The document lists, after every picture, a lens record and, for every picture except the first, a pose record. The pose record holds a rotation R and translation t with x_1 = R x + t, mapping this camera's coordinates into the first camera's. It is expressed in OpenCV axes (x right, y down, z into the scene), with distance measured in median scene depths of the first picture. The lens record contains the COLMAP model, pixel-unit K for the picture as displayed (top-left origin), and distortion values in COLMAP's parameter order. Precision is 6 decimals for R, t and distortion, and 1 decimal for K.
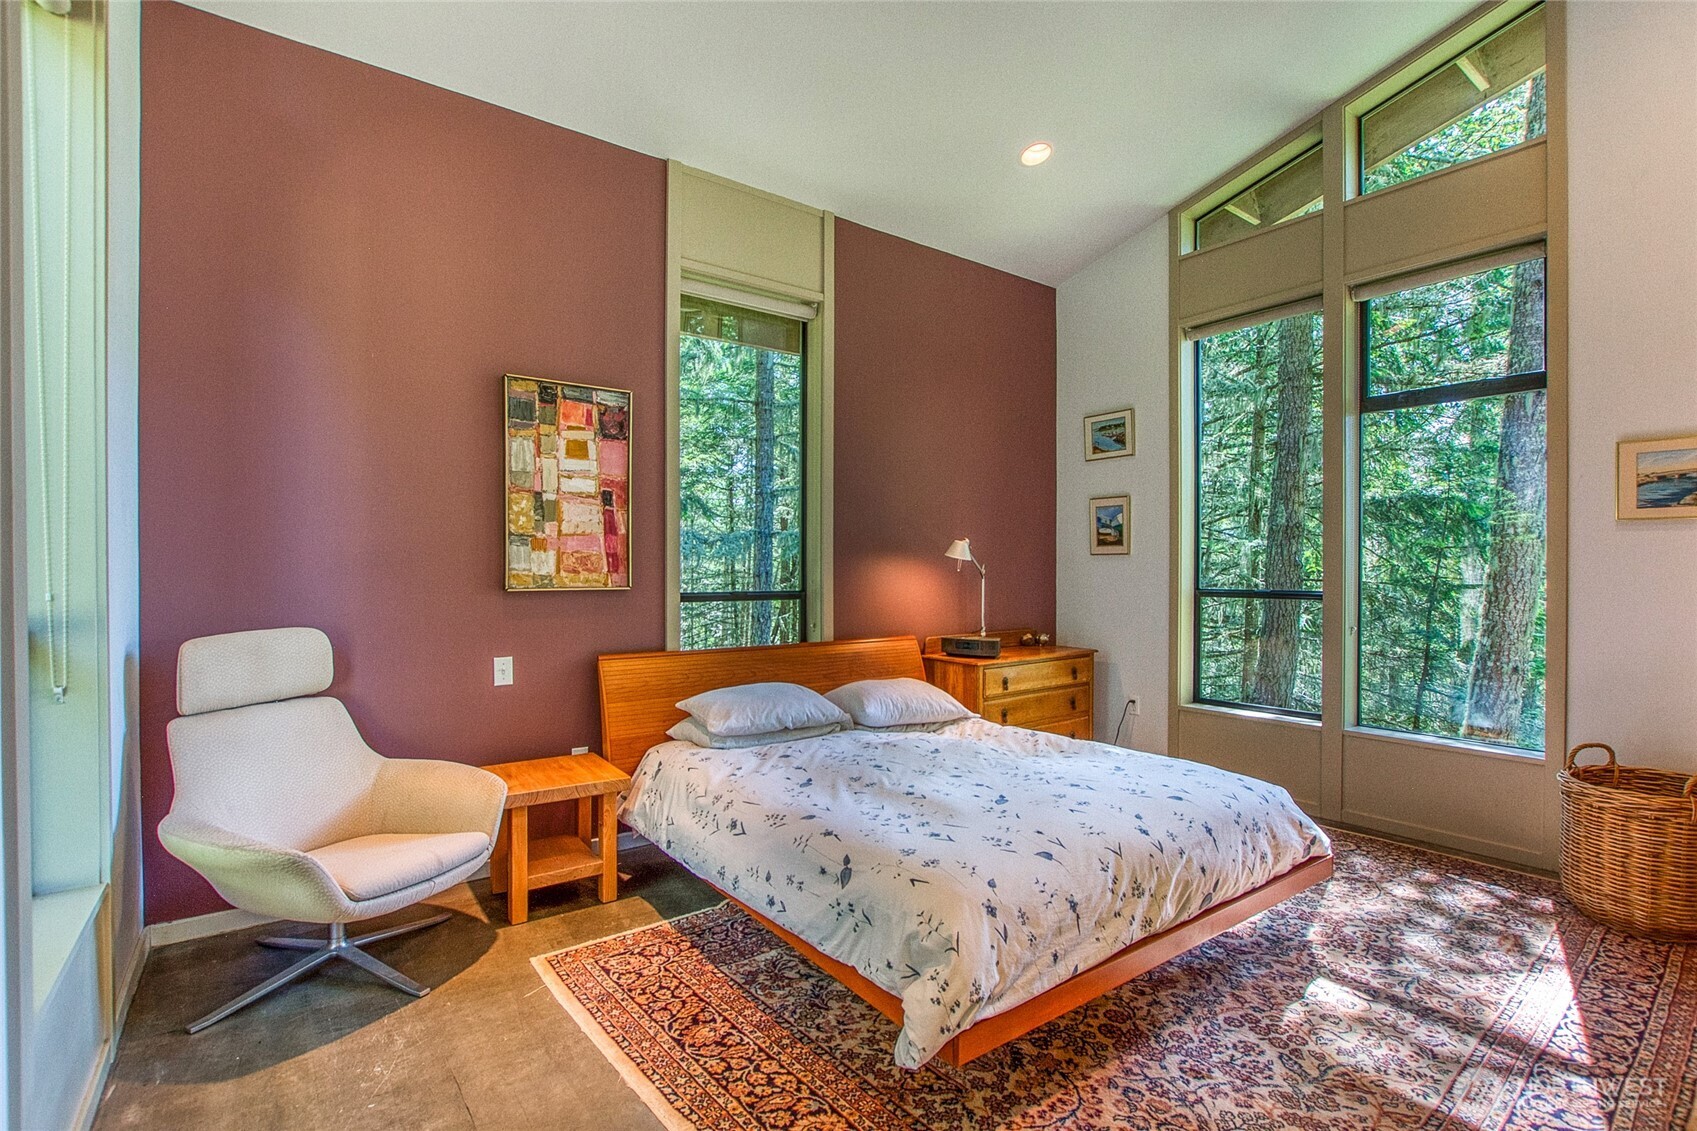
lens RADIAL K [[805.2, 0, 858.6], [0, 805.2, 569.5], [0, 0, 1]] dist [-0.024383, 0.000184]
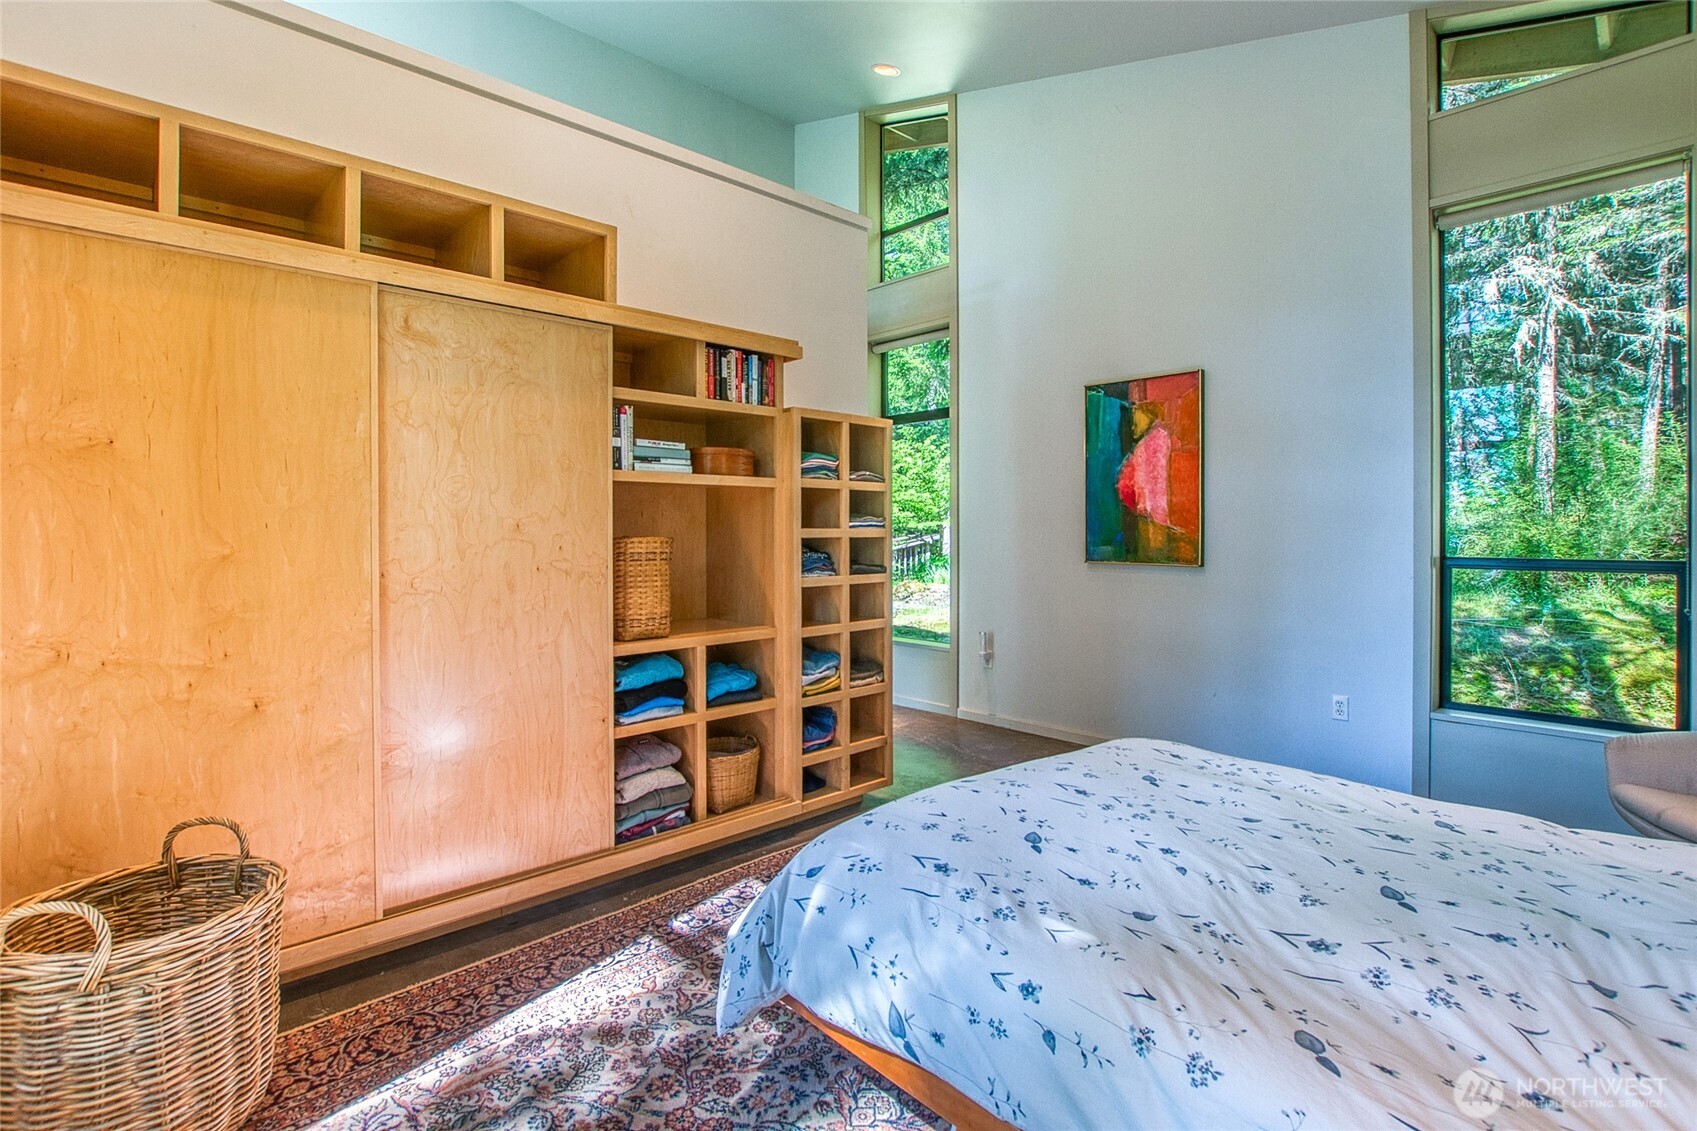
lens RADIAL K [[805.2, 0, 842.7], [0, 805.2, 531.4], [0, 0, 1]] dist [-0.024383, 0.000184]
pose [[-0.993624, 0.001332, -0.112736, 0.509289], [0.001221, 0.999999, 0.001049, -0.001584], [0.112737, 0.000905, -0.993624, 1.504467]]
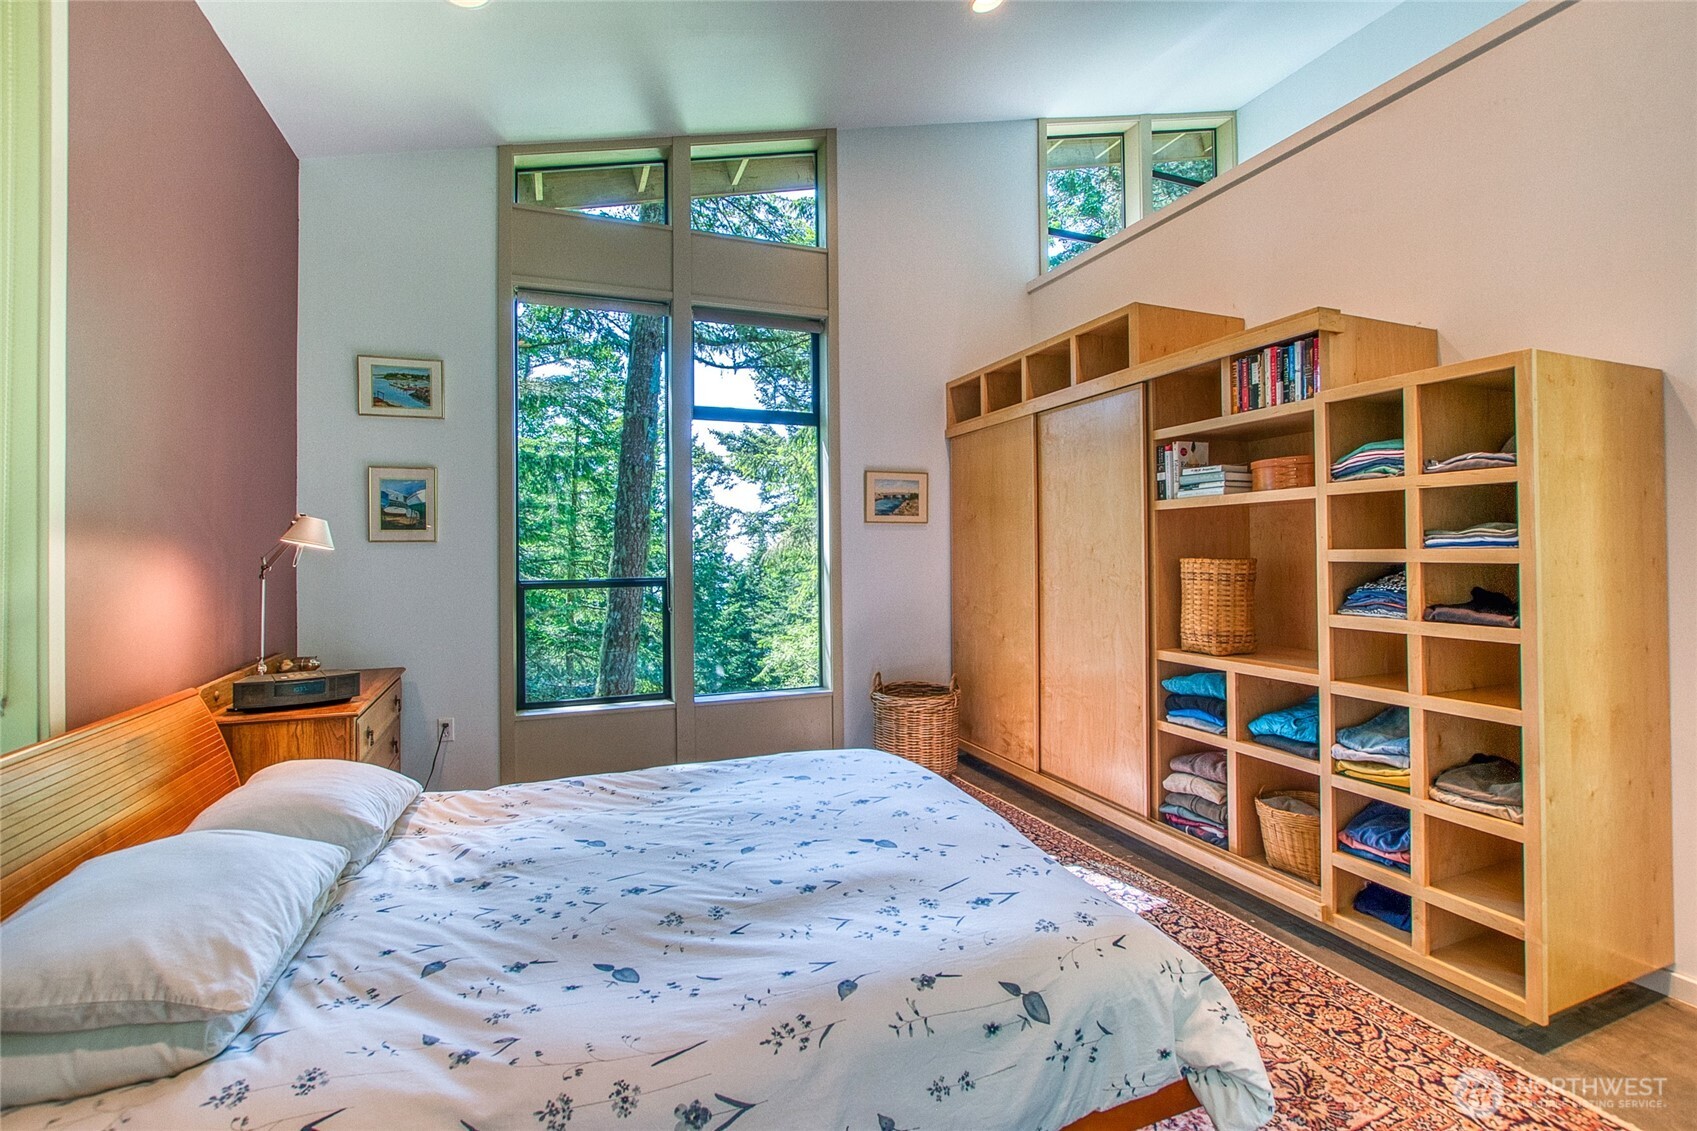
lens RADIAL K [[762.6, 0, 860.9], [0, 762.6, 540.7], [0, 0, 1]] dist [-0.020127, -0.000425]
pose [[0.253471, 0.010013, 0.967291, -0.463852], [0.010742, 0.999856, -0.013165, -0.008749], [-0.967283, 0.013728, 0.253327, 0.655141]]
